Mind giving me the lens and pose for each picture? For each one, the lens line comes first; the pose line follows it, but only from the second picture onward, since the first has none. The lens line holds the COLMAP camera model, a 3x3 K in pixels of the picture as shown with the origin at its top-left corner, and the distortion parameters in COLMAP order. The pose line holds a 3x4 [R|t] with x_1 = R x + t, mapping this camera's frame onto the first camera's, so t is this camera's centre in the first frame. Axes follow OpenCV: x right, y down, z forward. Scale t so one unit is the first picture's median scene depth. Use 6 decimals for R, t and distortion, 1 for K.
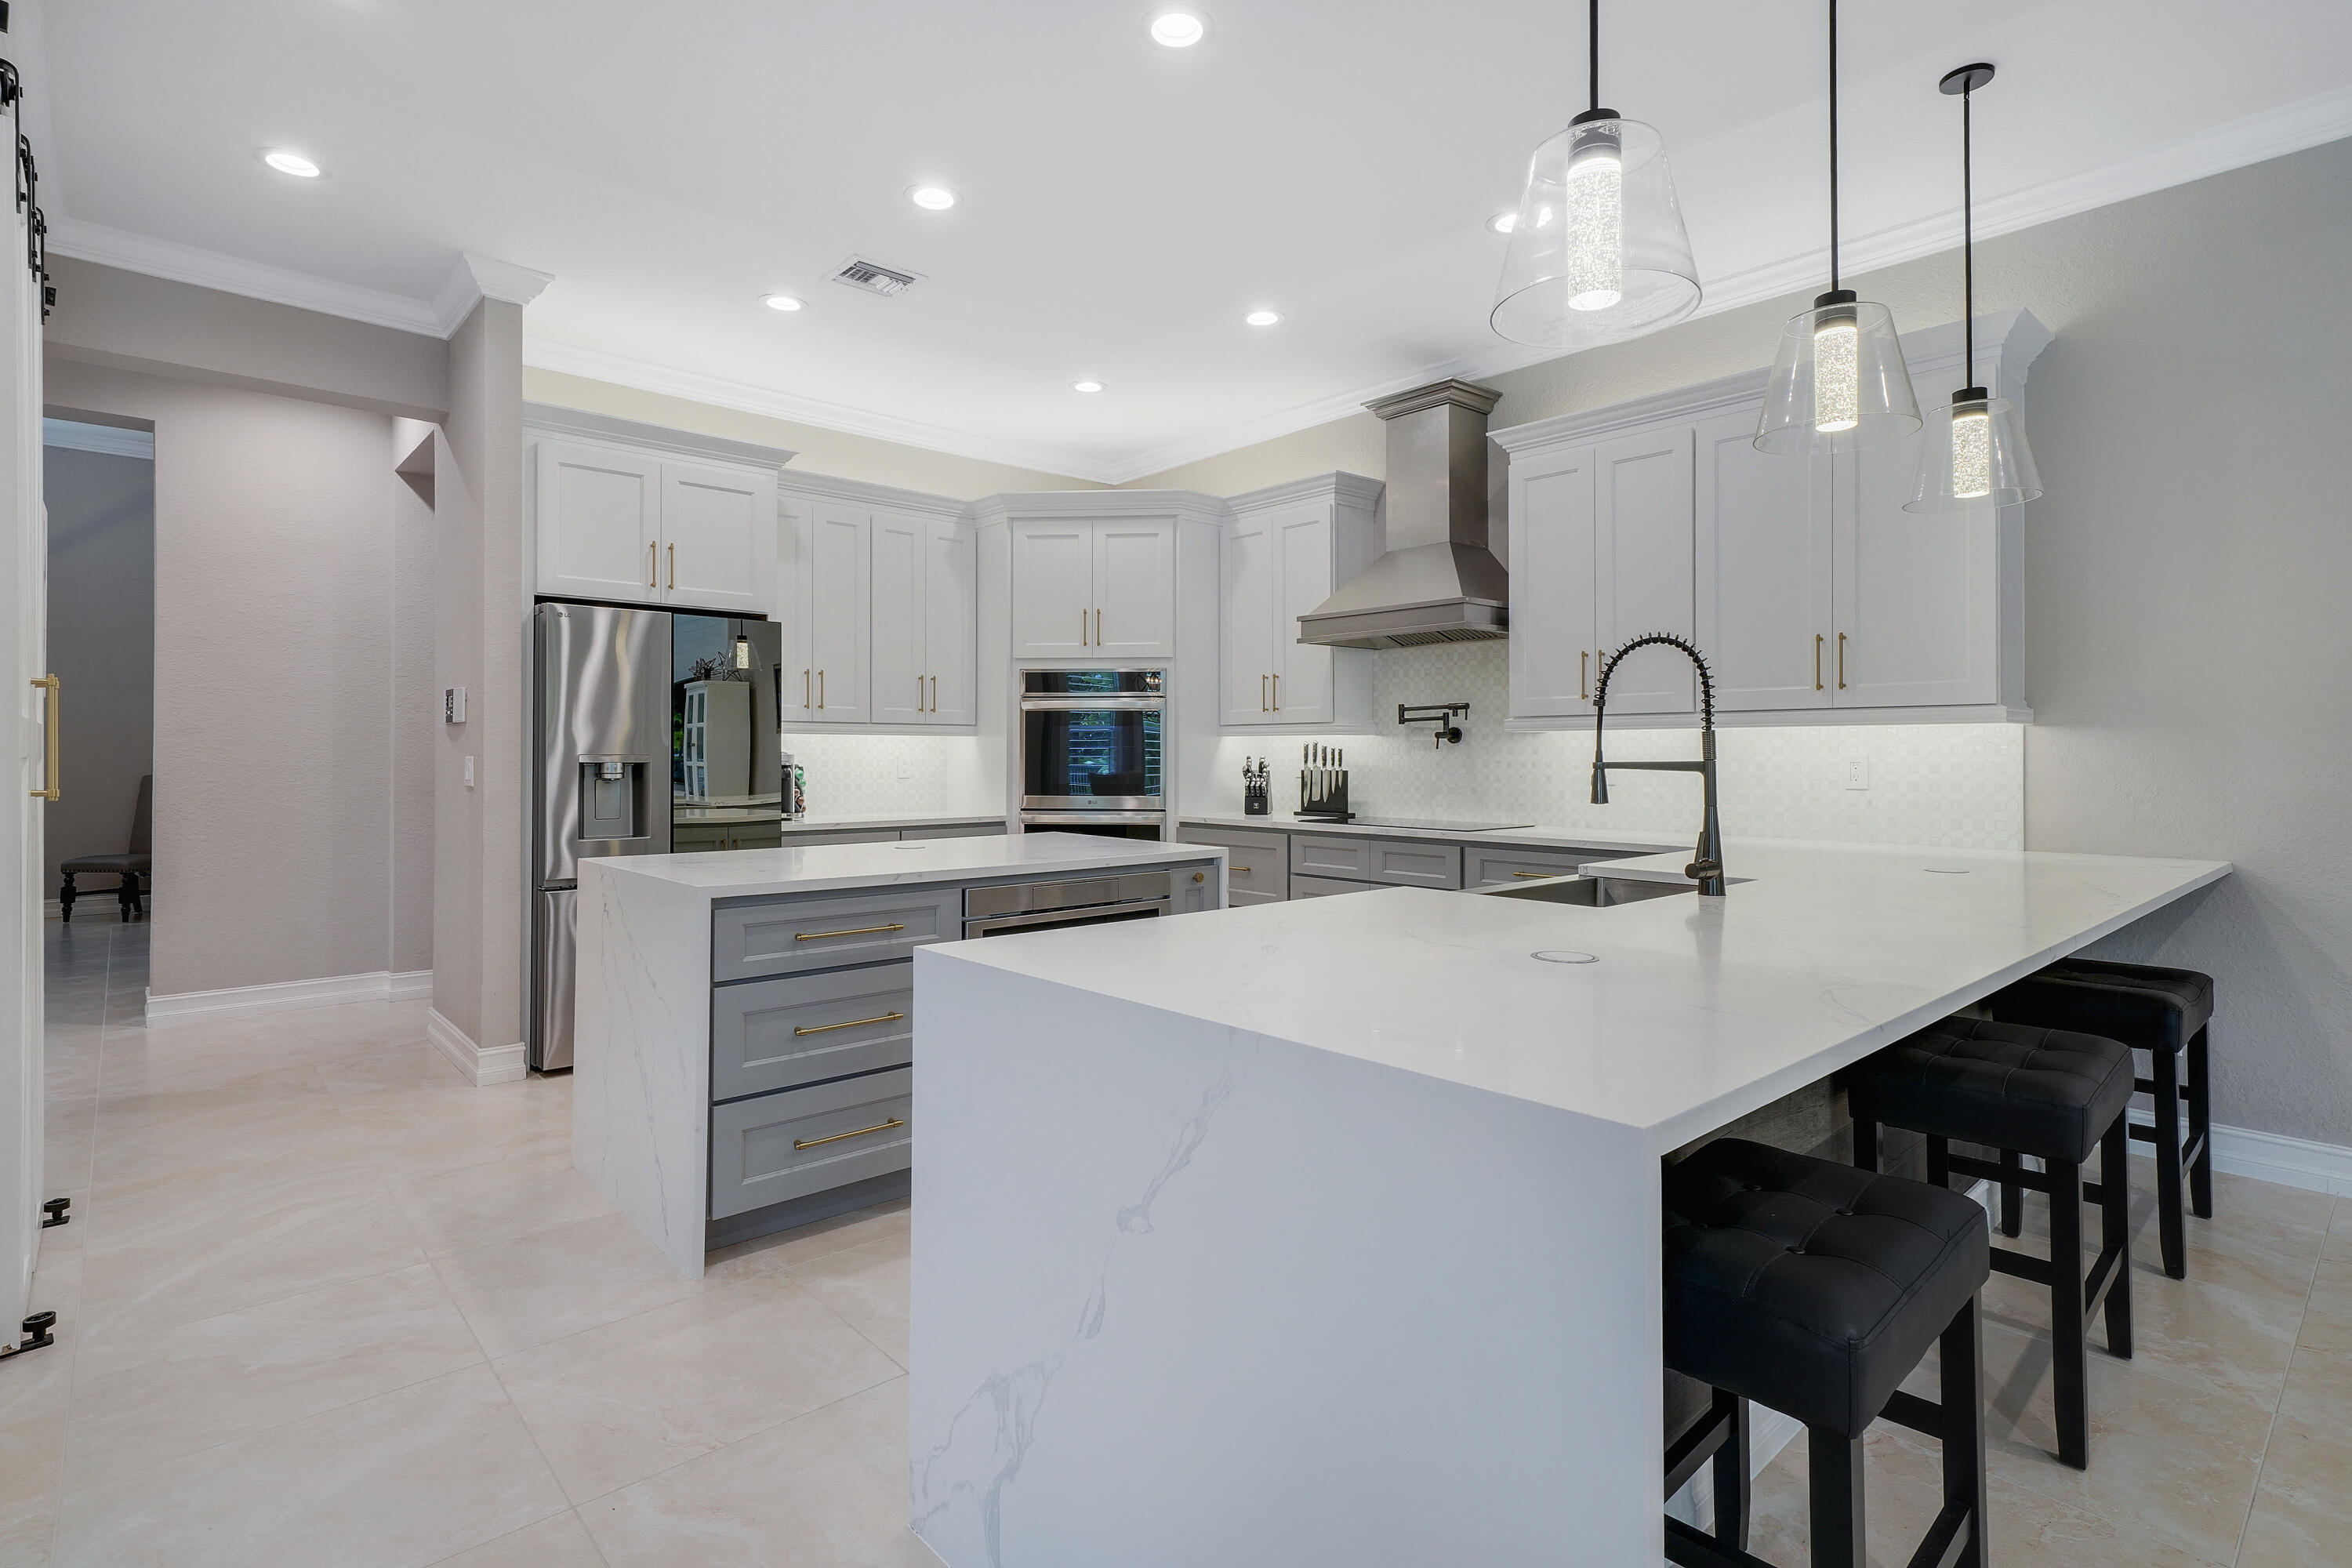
lens RADIAL K [[1128.3, 0, 1187.5], [0, 1128.3, 771.1], [0, 0, 1]] dist [0.000419, 0.000766]
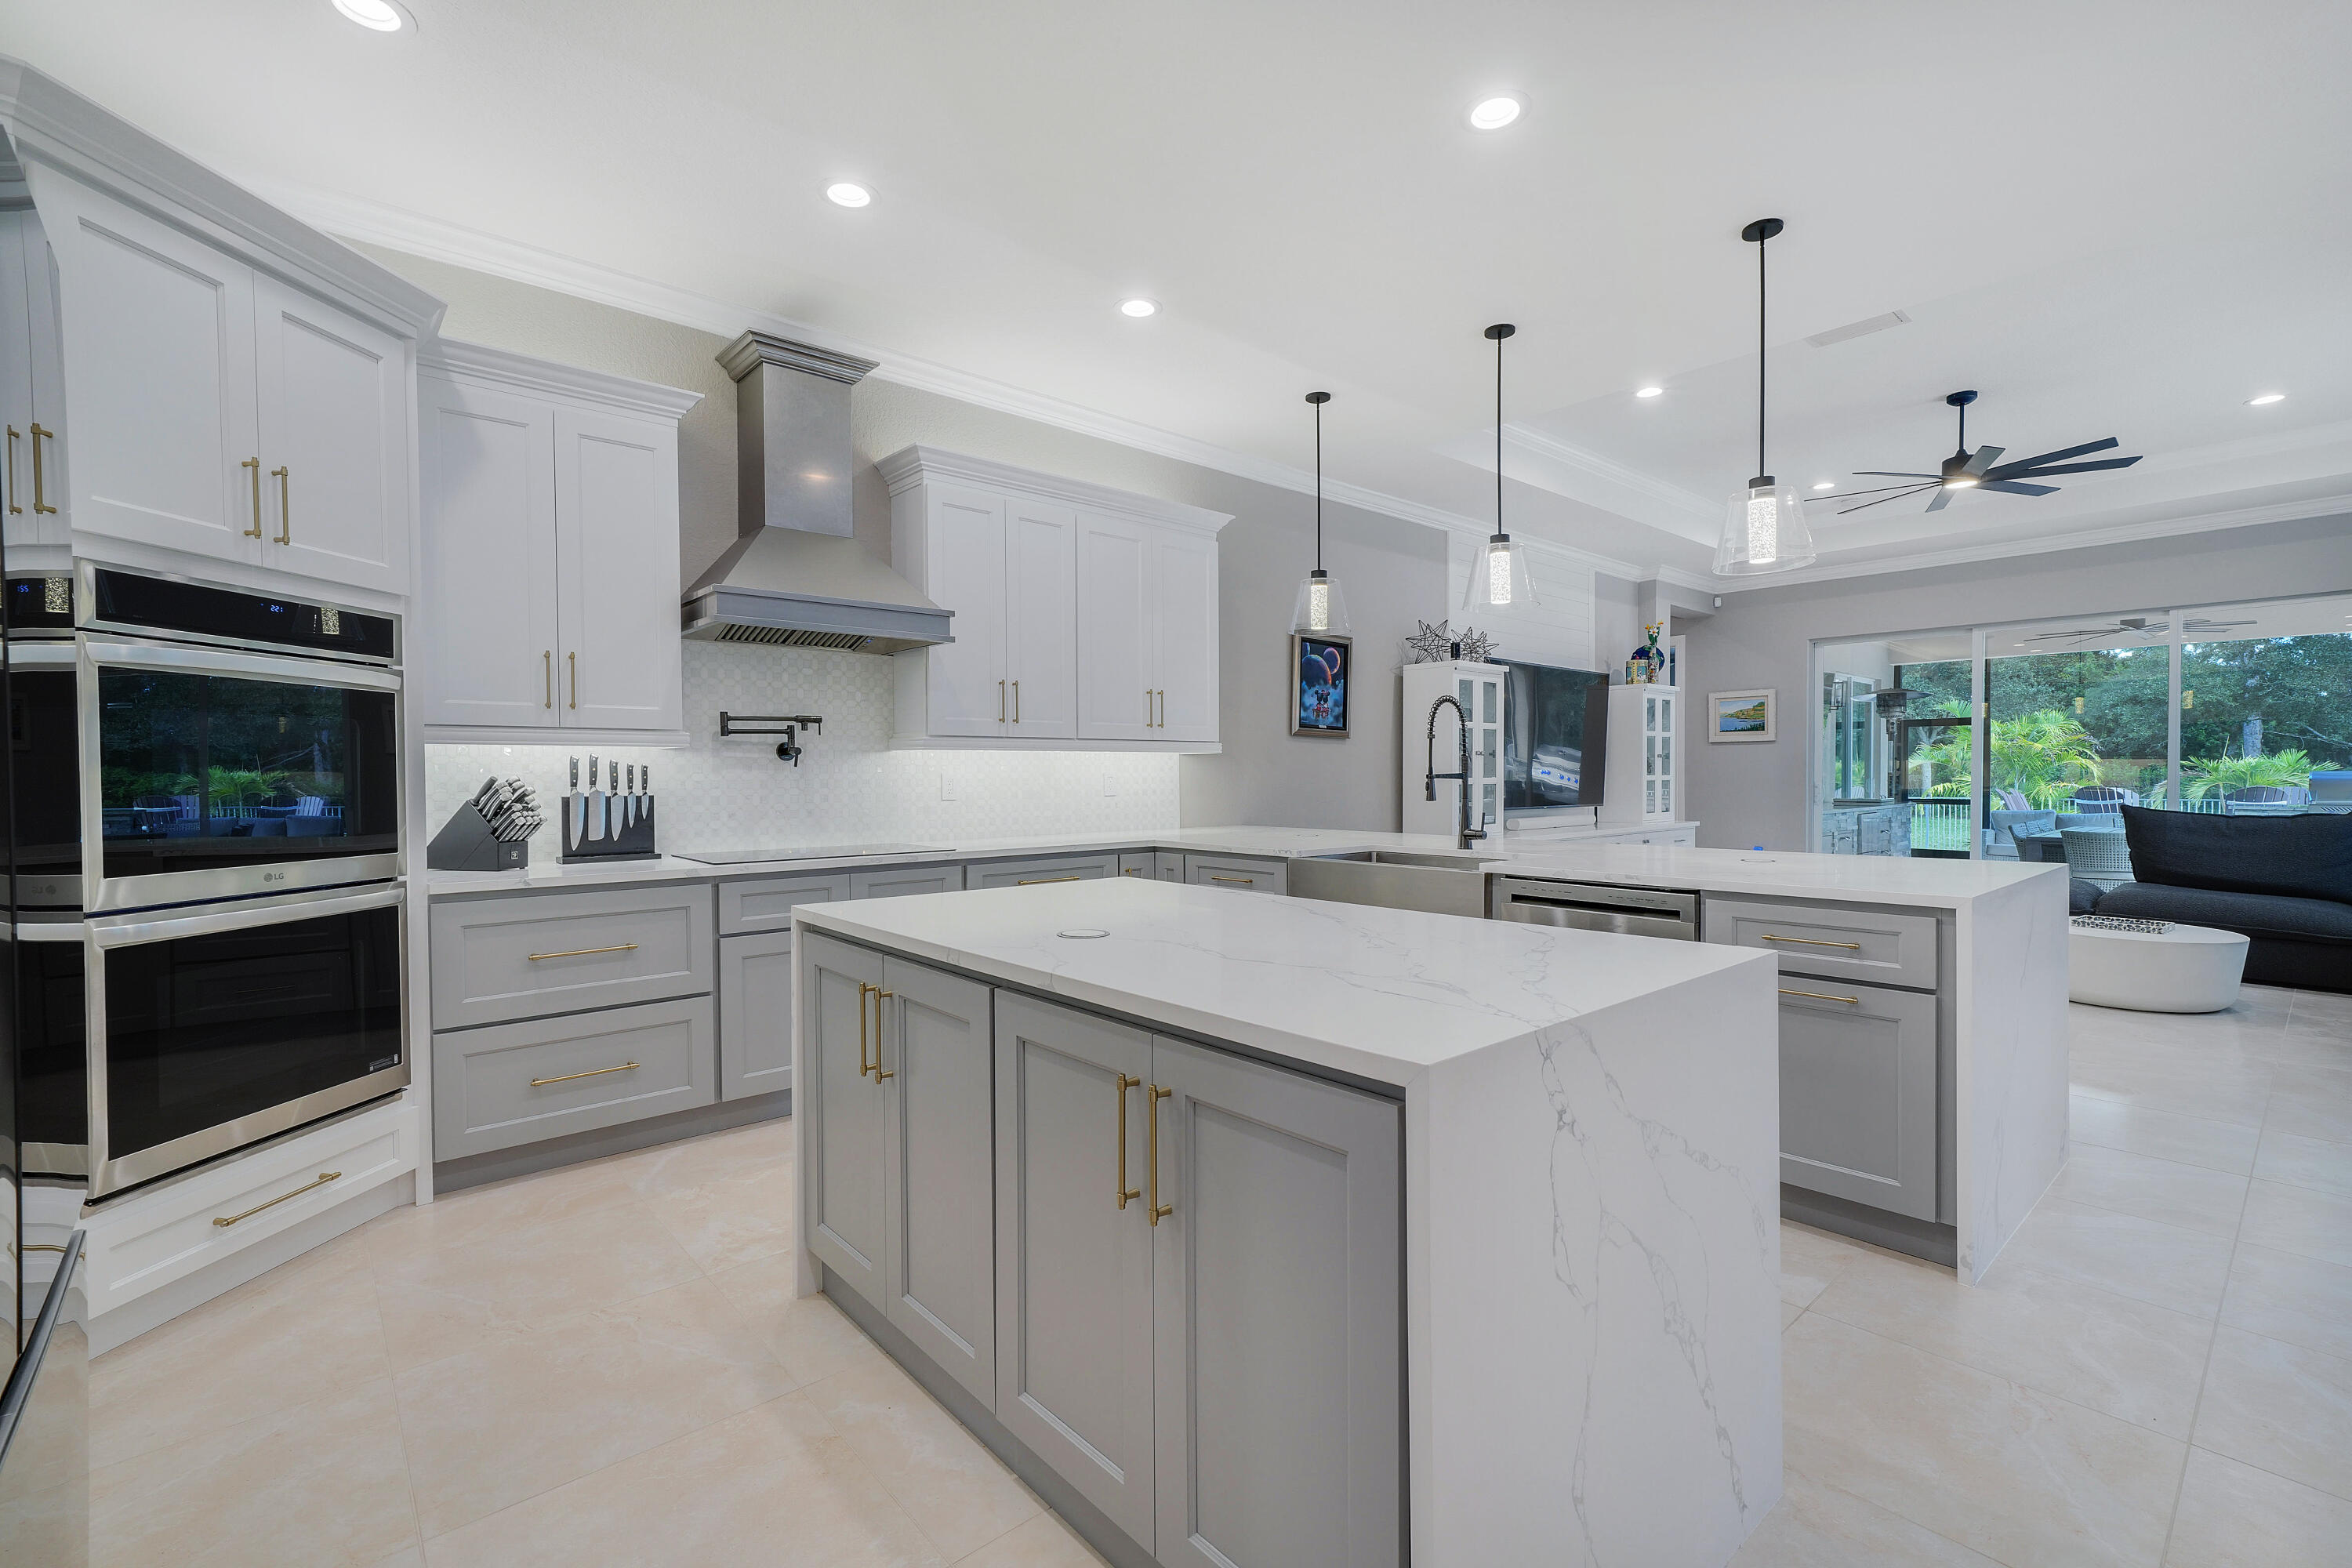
lens RADIAL K [[1024.2, 0, 1149.0], [0, 1024.2, 800.3], [0, 0, 1]] dist [-0.000943, 0.002659]
pose [[0.028254, -0.027435, 0.999224, -0.549372], [0.019930, 0.999440, 0.026877, -0.009382], [-0.999402, 0.019155, 0.028785, 0.690338]]
